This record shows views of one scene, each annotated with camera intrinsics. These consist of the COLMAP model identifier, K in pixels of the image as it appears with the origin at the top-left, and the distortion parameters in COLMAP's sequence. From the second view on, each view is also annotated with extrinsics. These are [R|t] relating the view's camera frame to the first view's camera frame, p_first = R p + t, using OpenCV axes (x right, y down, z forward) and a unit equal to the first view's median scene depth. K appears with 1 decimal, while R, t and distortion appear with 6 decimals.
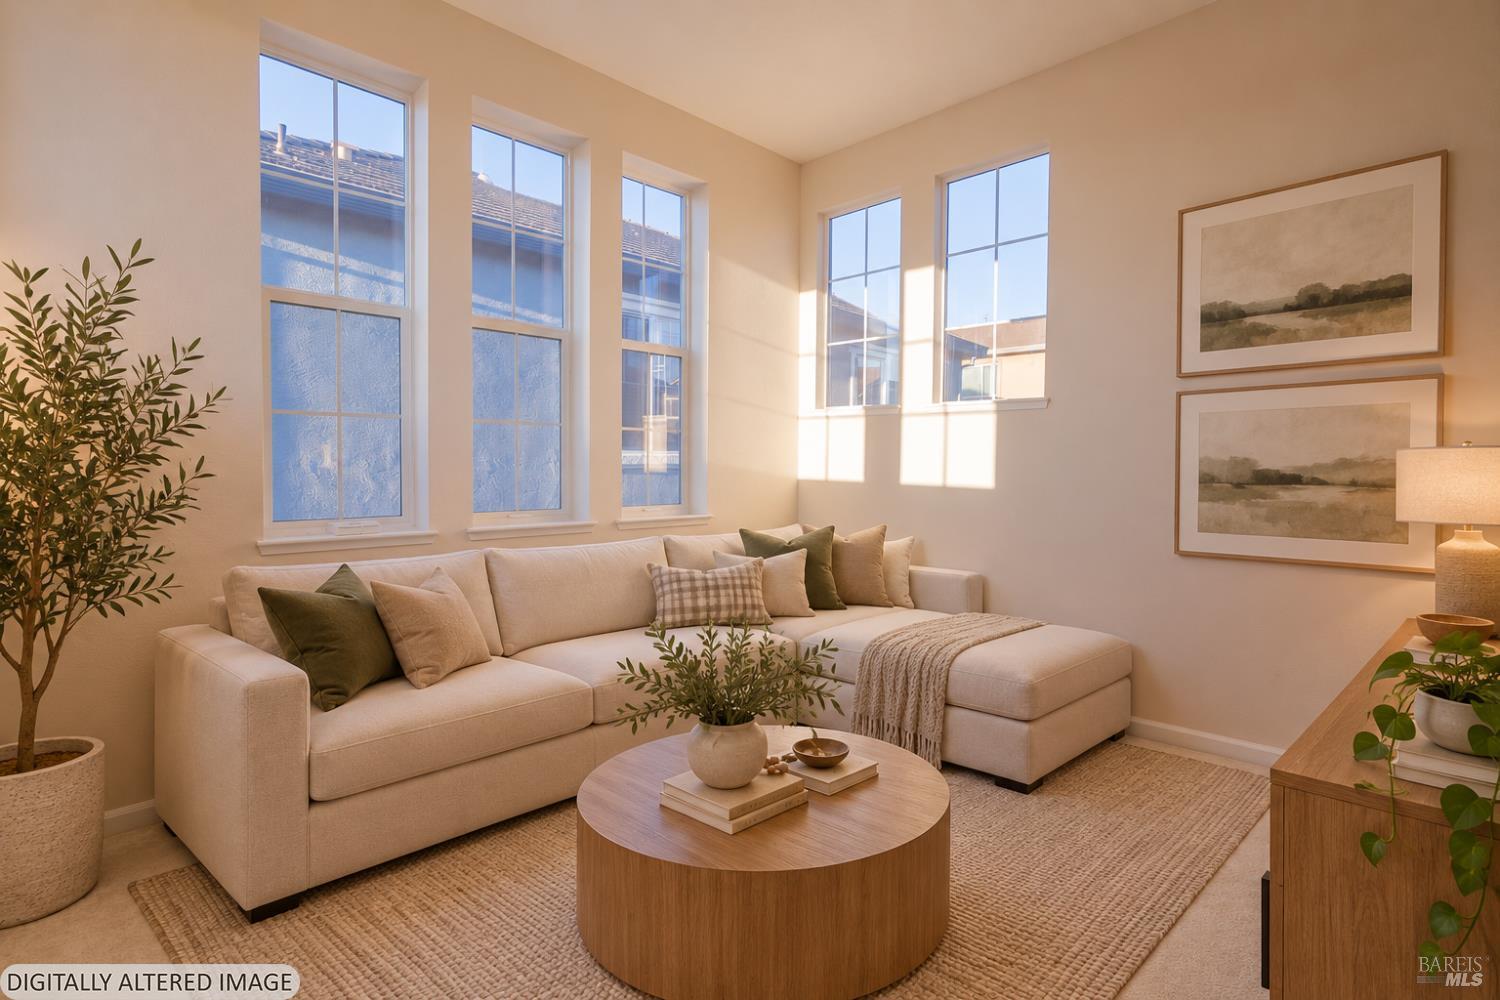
lens RADIAL K [[729.0, 0, 740.0], [0, 729.0, 483.5], [0, 0, 1]] dist [0.027211, -0.000160]
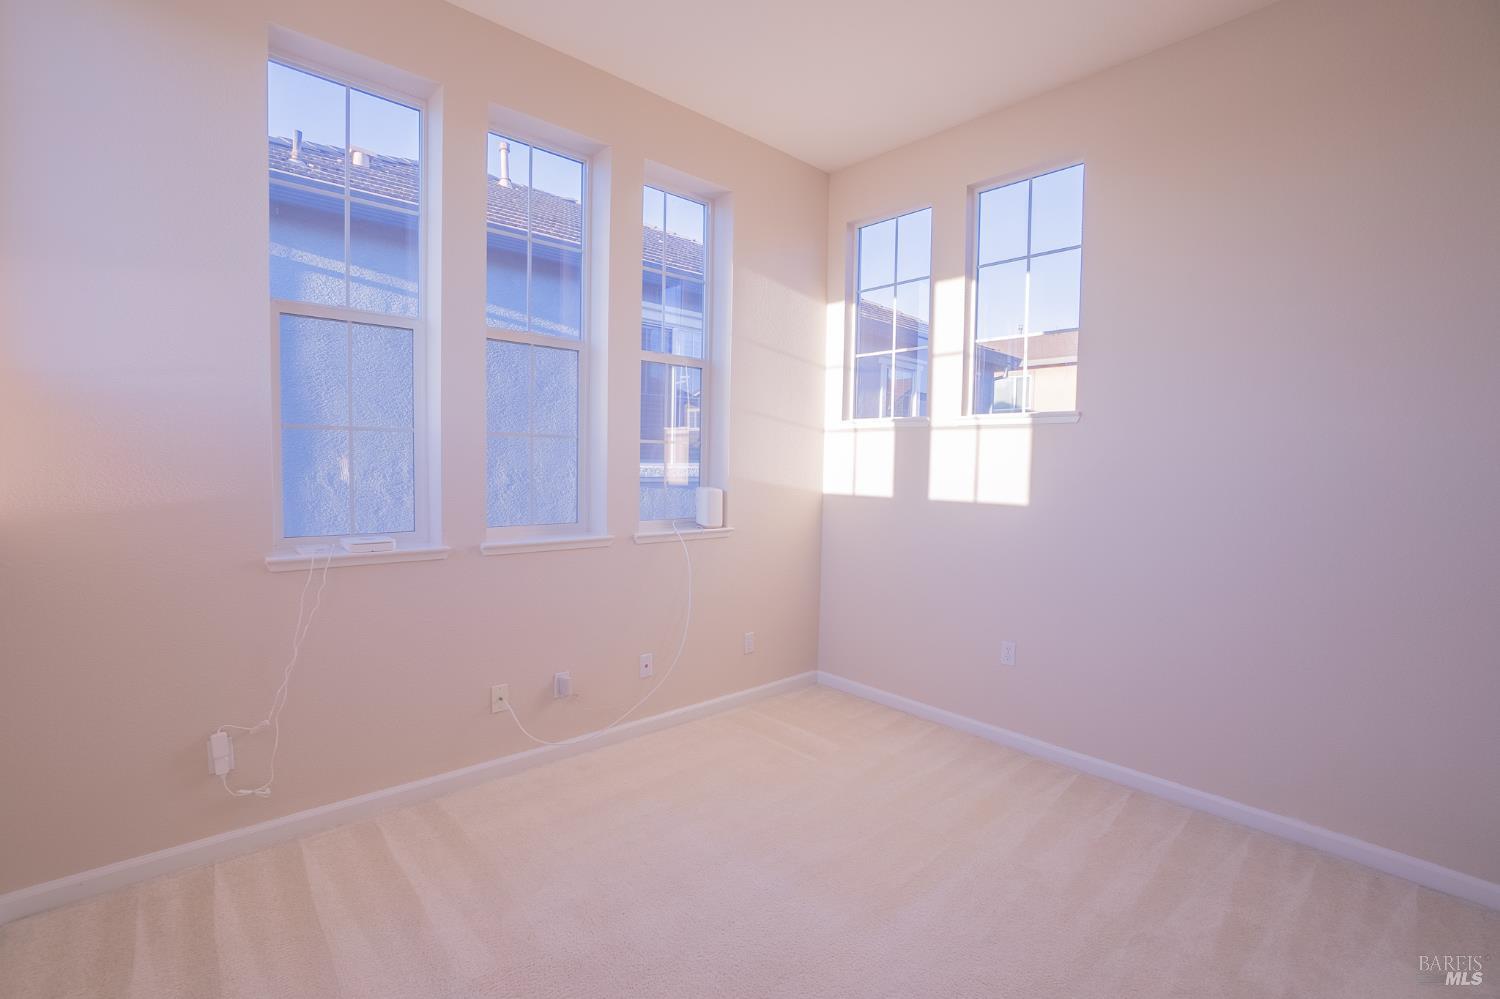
lens RADIAL K [[678.1, 0, 743.8], [0, 678.1, 498.6], [0, 0, 1]] dist [-0.008379, 0.000108]
pose [[0.998718, 0.008325, -0.049926, 0.021301], [-0.007695, 0.999889, 0.012797, -0.011025], [0.050027, -0.012396, 0.998671, 0.098140]]
